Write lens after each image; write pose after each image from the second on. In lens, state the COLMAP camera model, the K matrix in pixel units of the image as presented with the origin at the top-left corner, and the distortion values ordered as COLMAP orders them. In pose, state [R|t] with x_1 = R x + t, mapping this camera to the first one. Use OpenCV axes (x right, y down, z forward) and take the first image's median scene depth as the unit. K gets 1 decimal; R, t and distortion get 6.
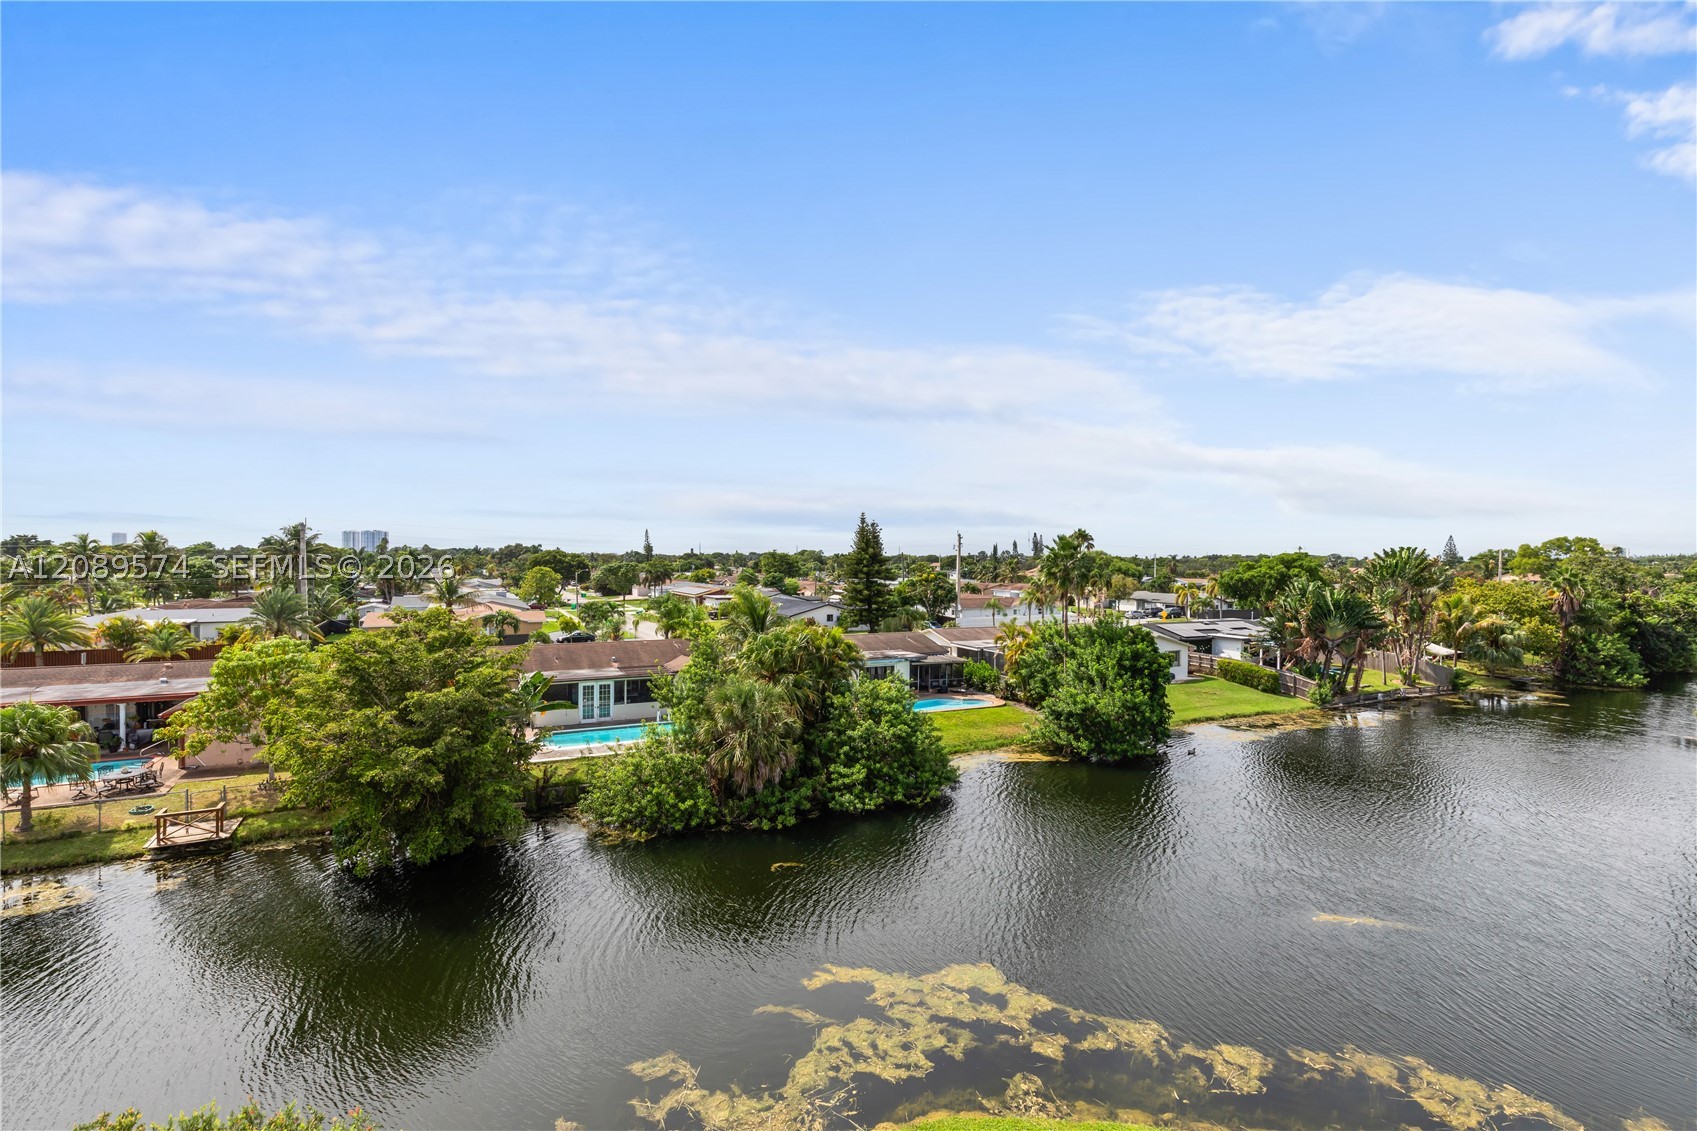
lens RADIAL K [[766.4, 0, 836.8], [0, 766.4, 568.7], [0, 0, 1]] dist [0.006816, -0.001025]
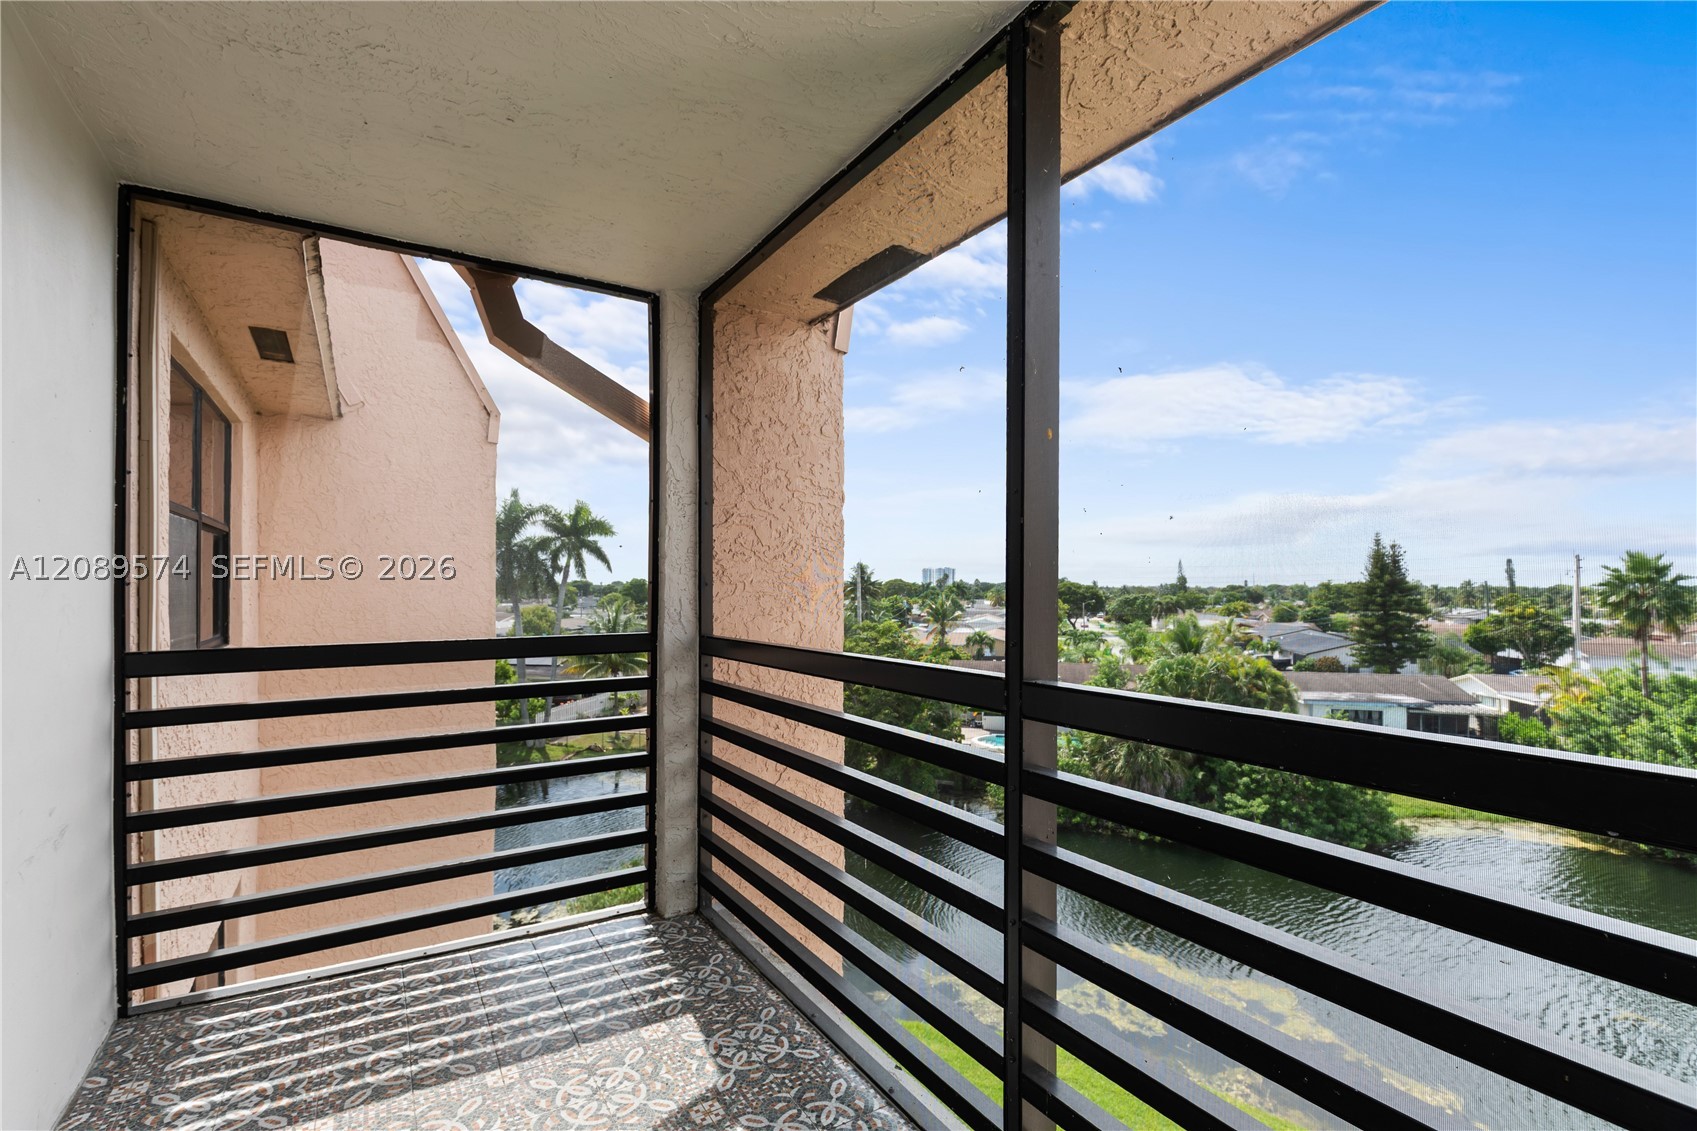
lens RADIAL K [[764.2, 0, 845.0], [0, 764.2, 587.4], [0, 0, 1]] dist [0.005042, -0.000352]
pose [[0.777400, -0.005017, -0.628986, 0.110768], [-0.007713, 0.999817, -0.017508, 0.006105], [0.628959, 0.018462, 0.777219, -0.036050]]
